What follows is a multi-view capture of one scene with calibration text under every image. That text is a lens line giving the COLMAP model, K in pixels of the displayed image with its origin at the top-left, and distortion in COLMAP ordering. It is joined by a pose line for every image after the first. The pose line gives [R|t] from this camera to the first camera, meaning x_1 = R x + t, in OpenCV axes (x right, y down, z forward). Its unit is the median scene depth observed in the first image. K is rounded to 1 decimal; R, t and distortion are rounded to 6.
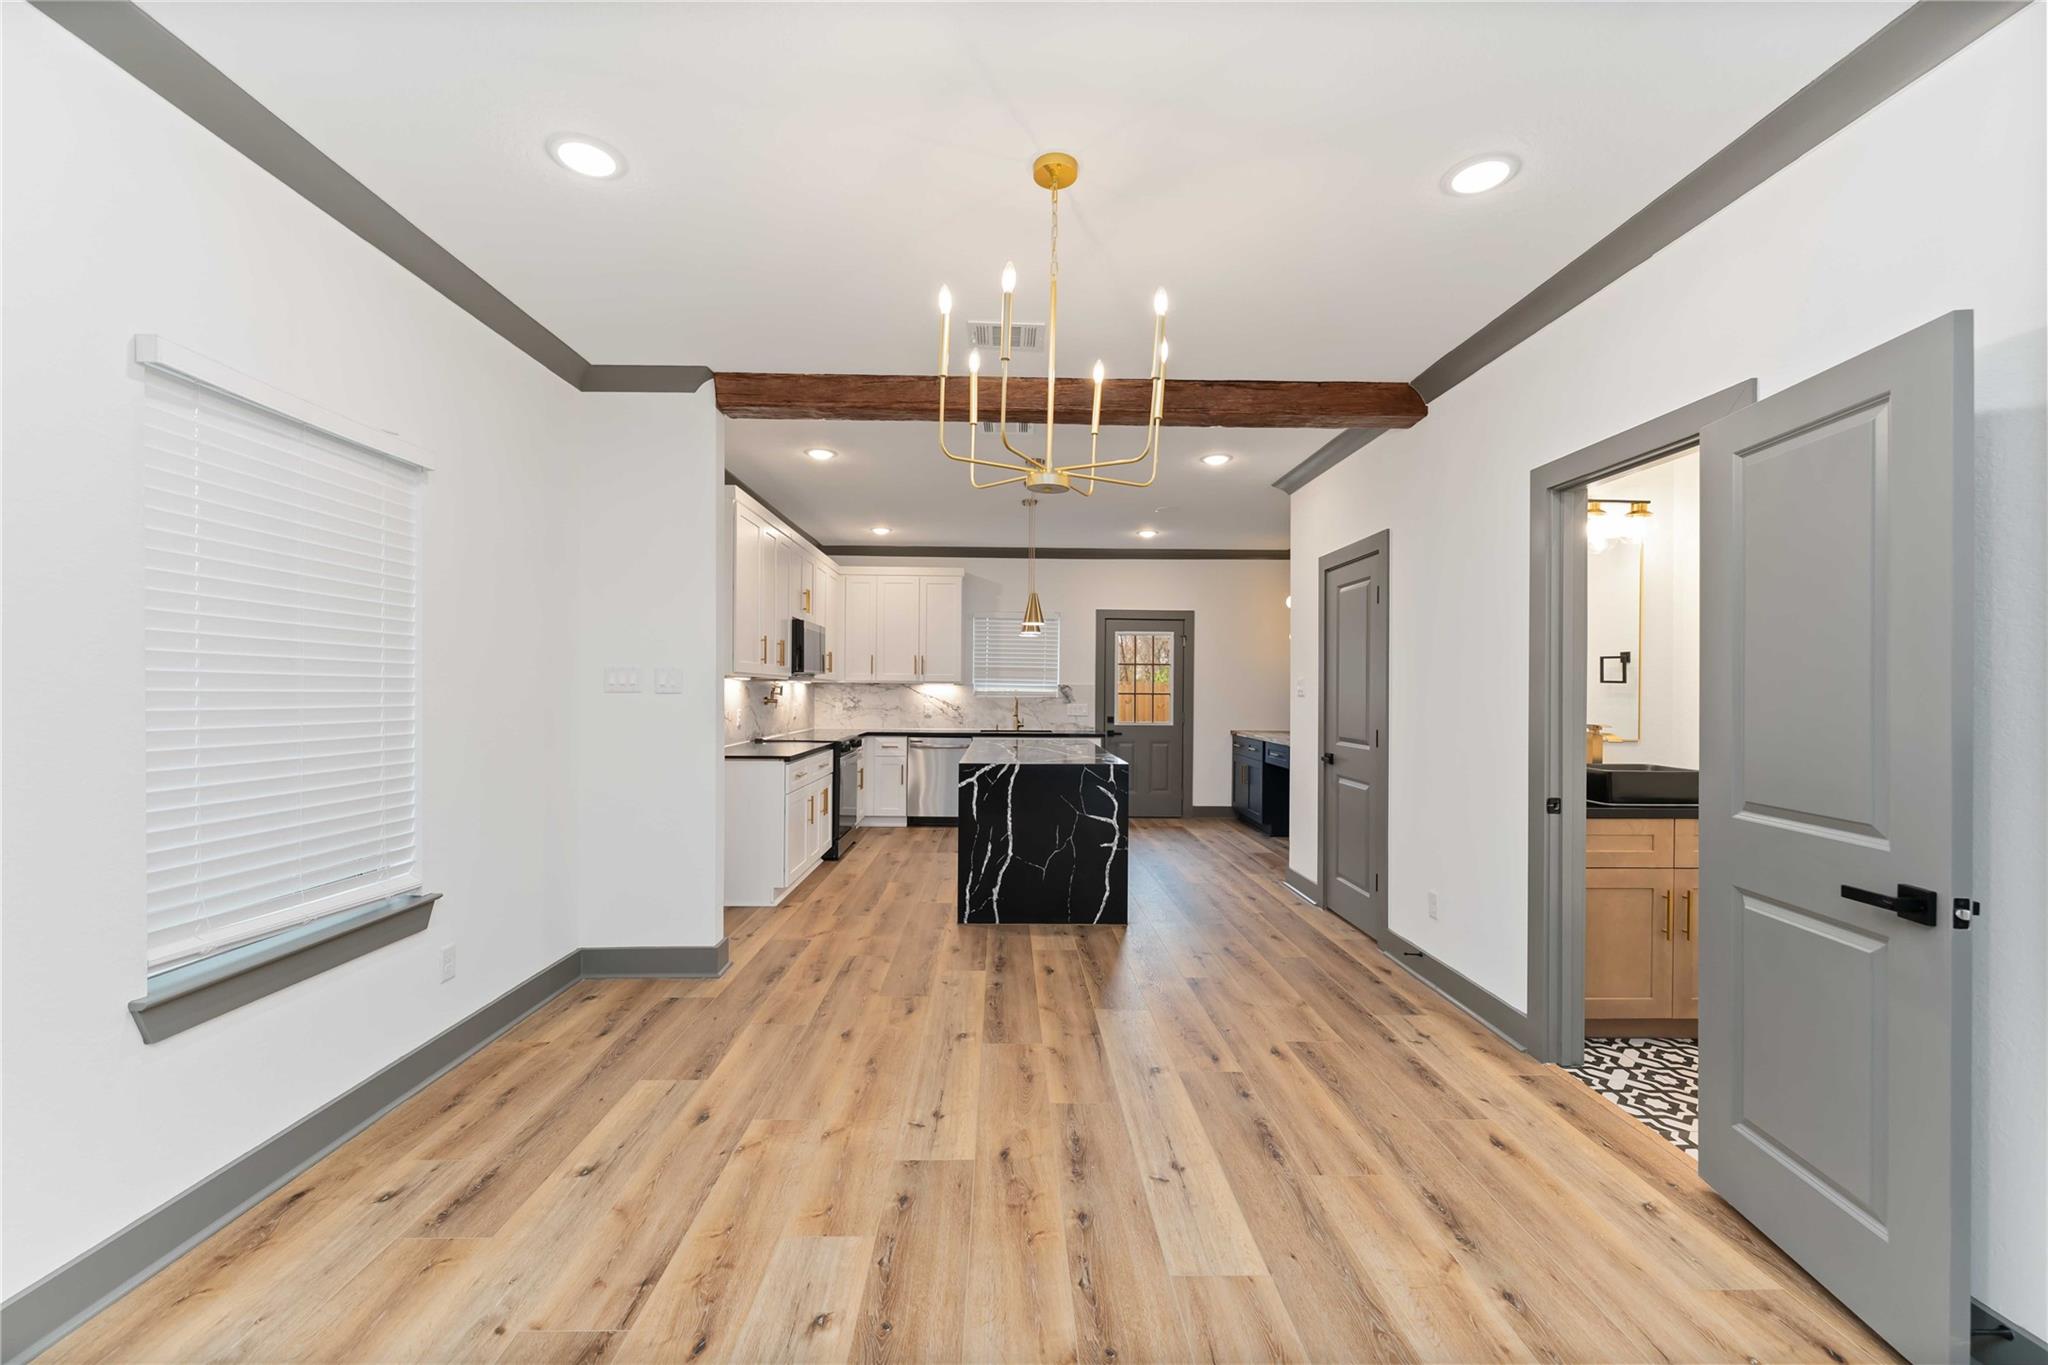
lens RADIAL K [[824.1, 0, 1018.1], [0, 824.1, 690.7], [0, 0, 1]] dist [0.000971, -0.000562]
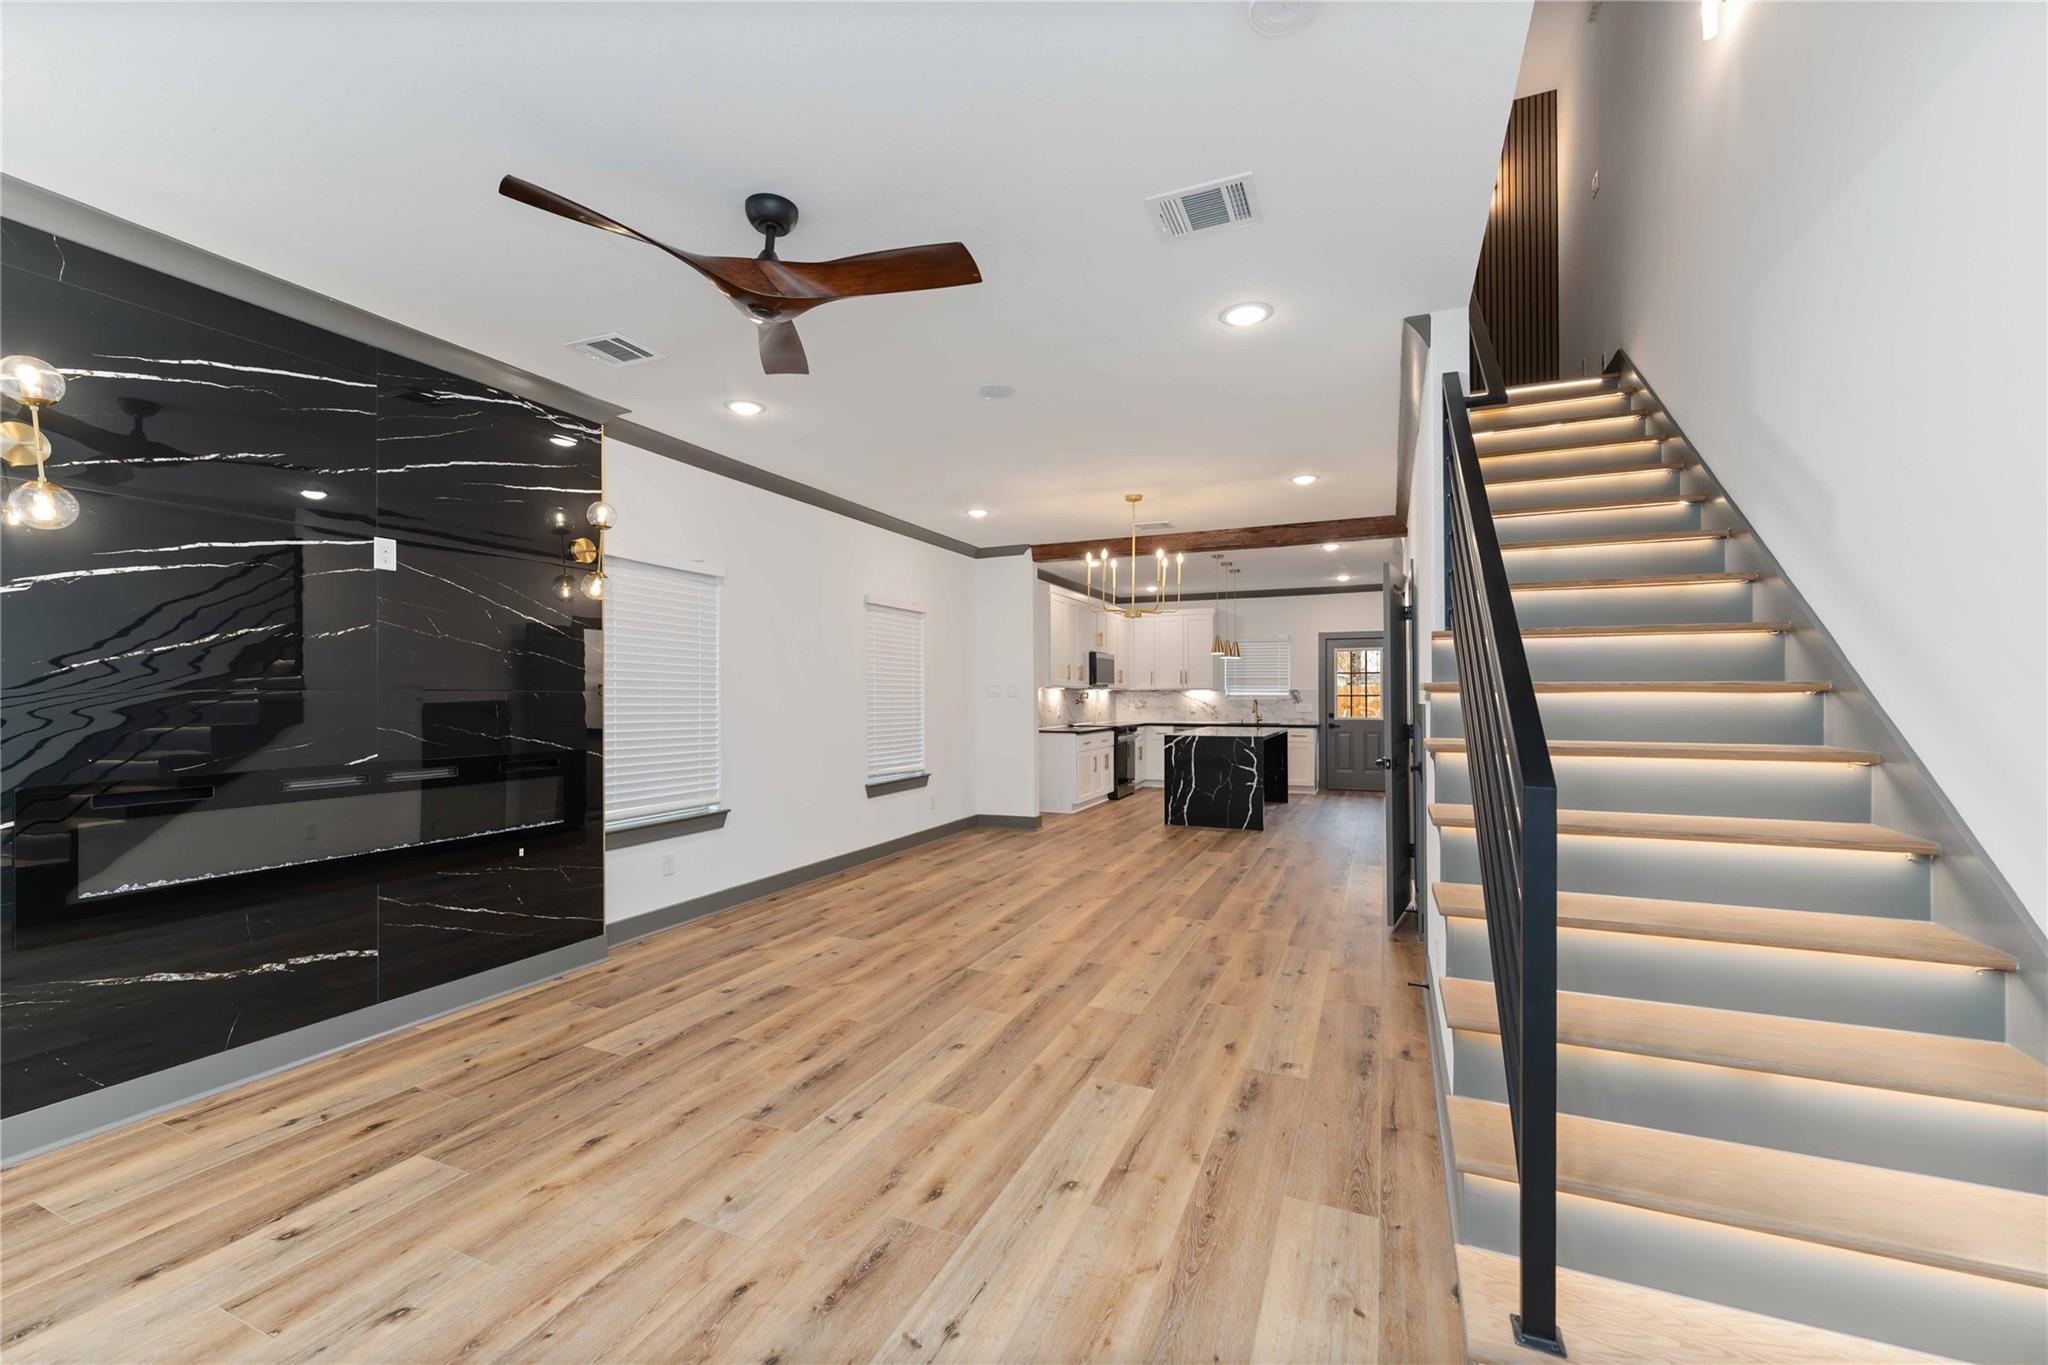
lens RADIAL K [[824.1, 0, 1018.1], [0, 824.1, 690.7], [0, 0, 1]] dist [0.000971, -0.000562]
pose [[0.906196, -0.012301, -0.422678, 0.329567], [0.009151, 0.999913, -0.009479, 0.005156], [0.422758, 0.004722, 0.906230, -0.626343]]
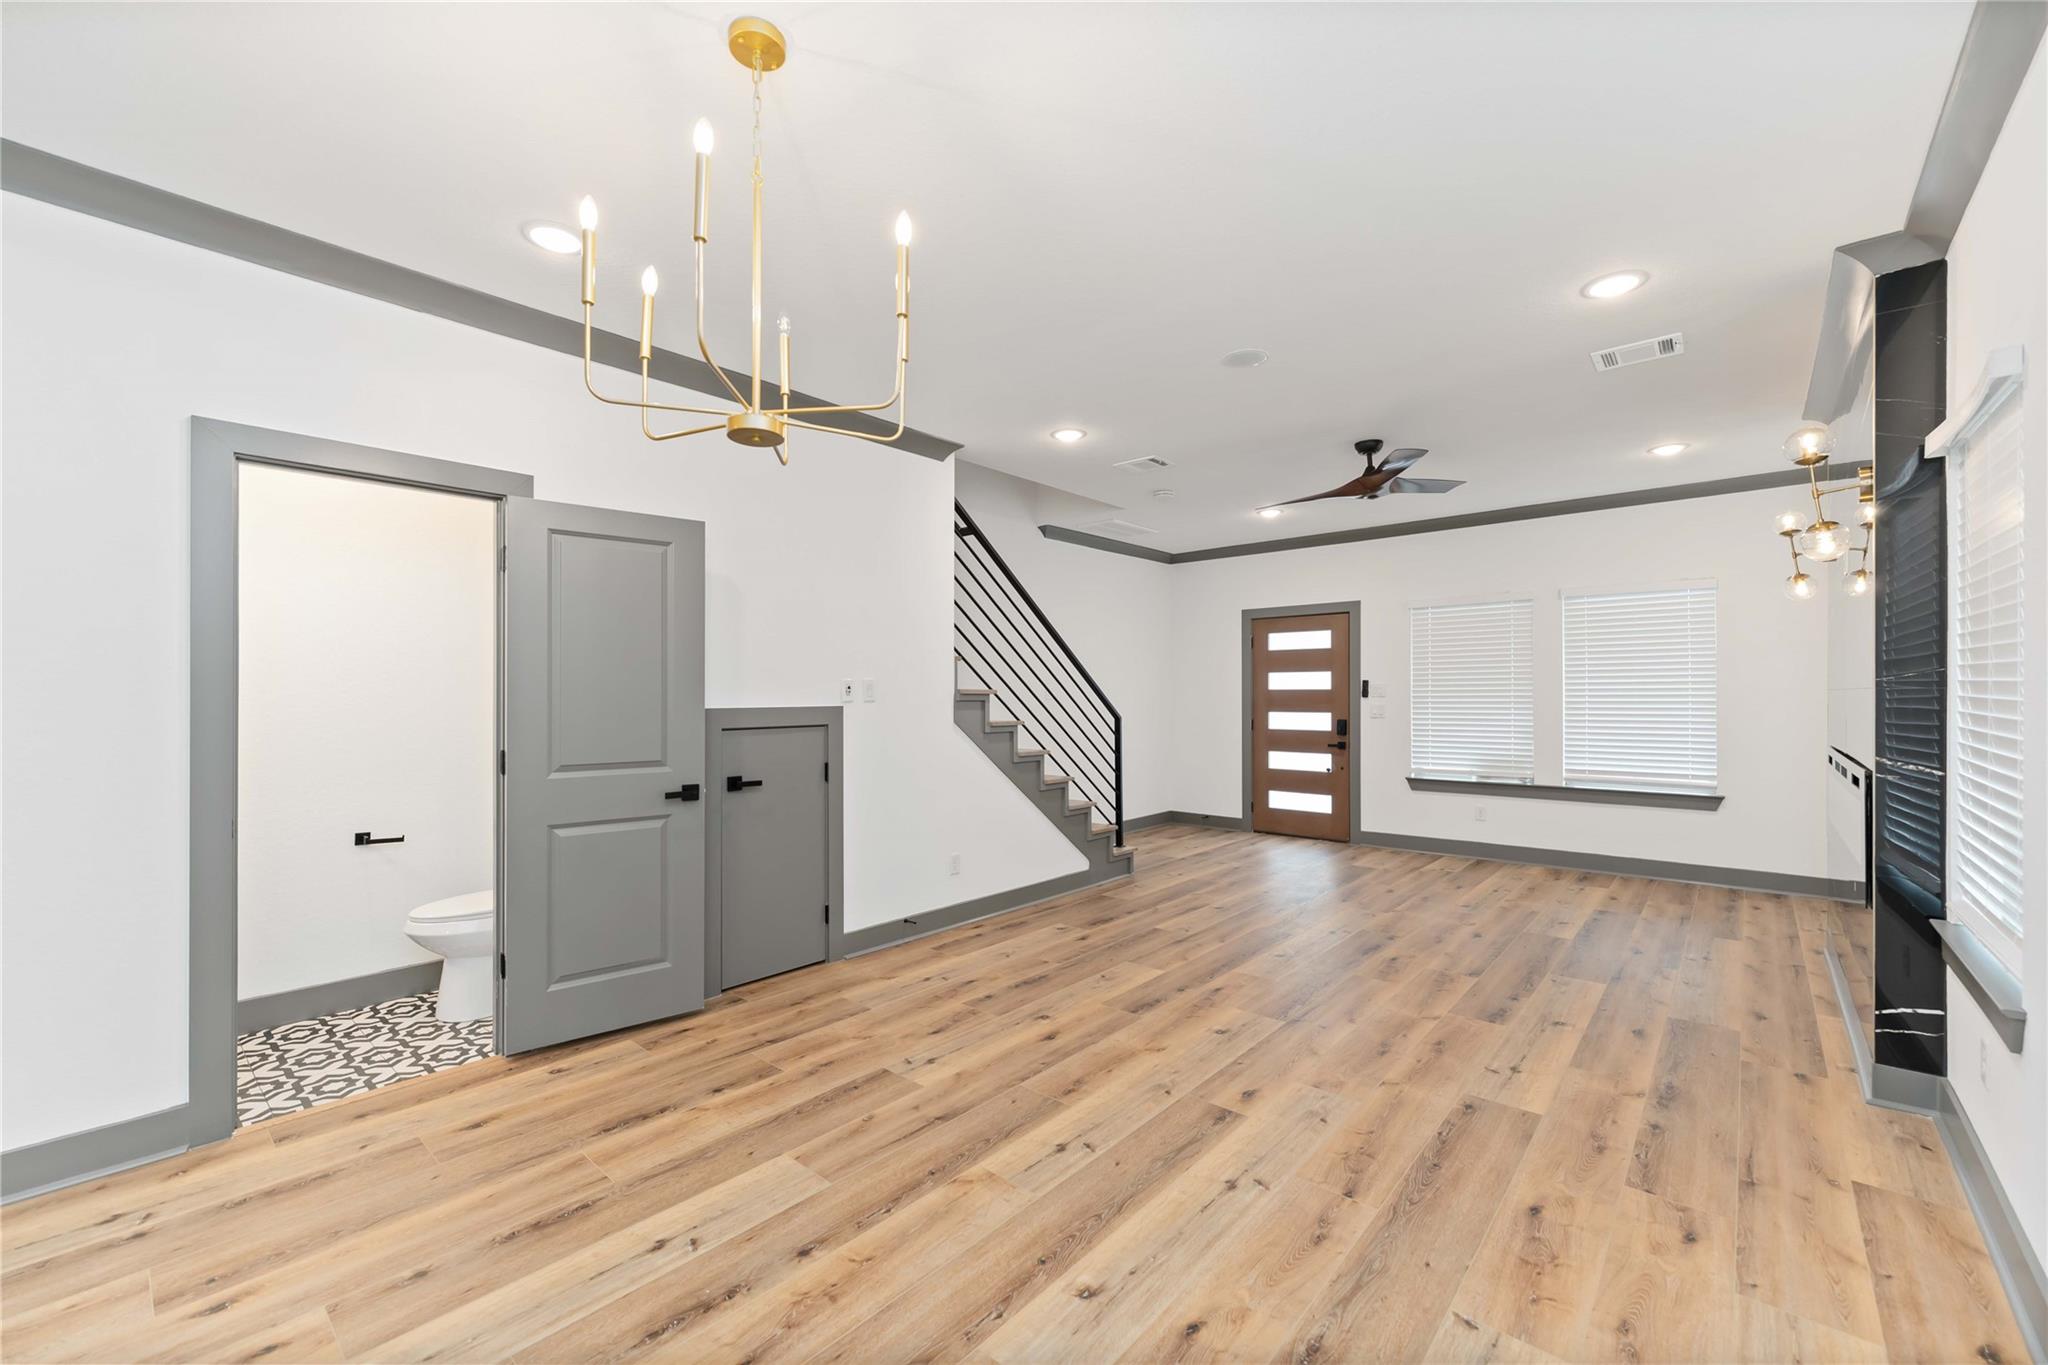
lens RADIAL K [[824.1, 0, 1018.1], [0, 824.1, 690.7], [0, 0, 1]] dist [0.000971, -0.000562]
pose [[-0.734551, -0.002866, 0.678547, -0.274501], [-0.002511, 0.999996, 0.001506, -0.002310], [-0.678548, -0.000597, -0.734555, 0.566675]]
